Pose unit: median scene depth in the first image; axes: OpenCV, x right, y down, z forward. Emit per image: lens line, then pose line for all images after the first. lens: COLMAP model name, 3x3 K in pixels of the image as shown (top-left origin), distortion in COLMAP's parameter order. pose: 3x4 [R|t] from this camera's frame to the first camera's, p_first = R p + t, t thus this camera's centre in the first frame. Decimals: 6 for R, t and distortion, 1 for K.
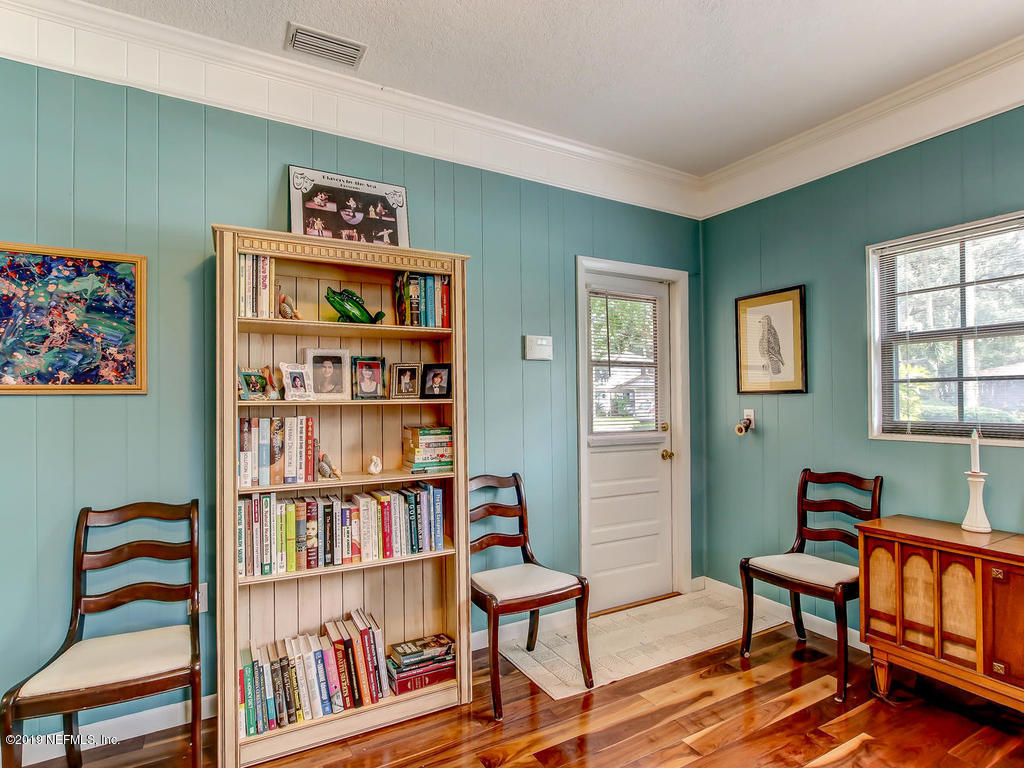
lens RADIAL K [[545.6, 0, 512.0], [0, 545.6, 384.0], [0, 0, 1]] dist [-0.001675, 0.000295]
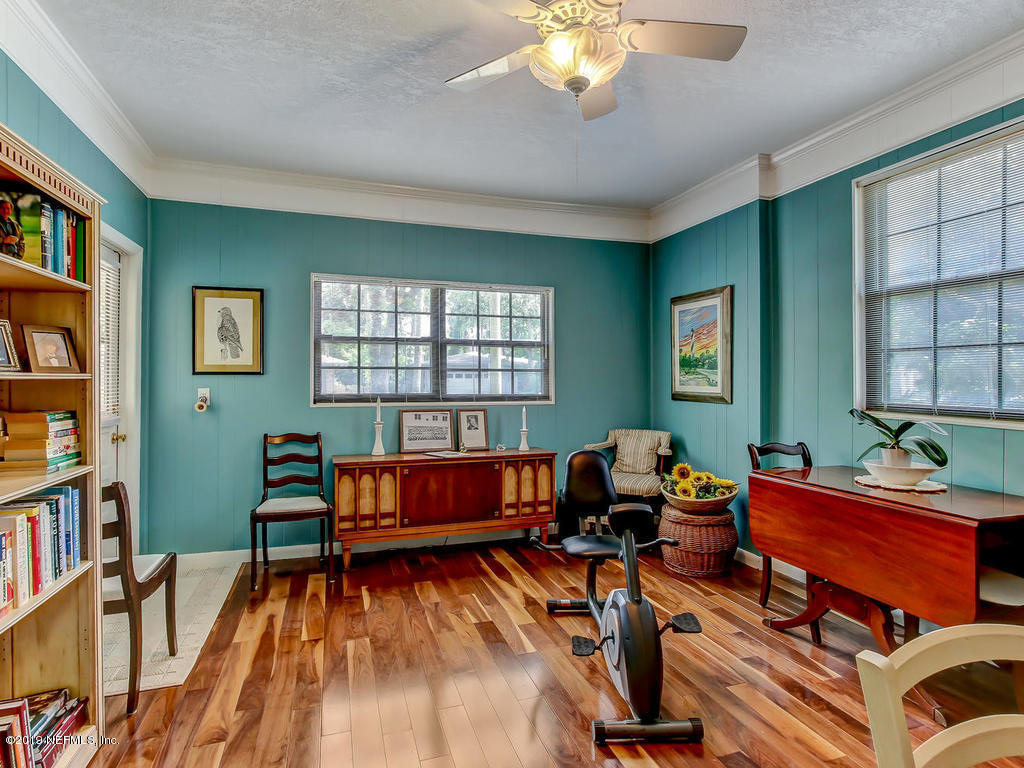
lens RADIAL K [[535.1, 0, 511.8], [0, 535.1, 376.4], [0, 0, 1]] dist [-0.005056, -0.001436]
pose [[0.198178, 0.016012, 0.980035, -0.731715], [-0.027701, 0.999559, -0.010729, 0.022847], [-0.979774, -0.025021, 0.198535, 0.240529]]
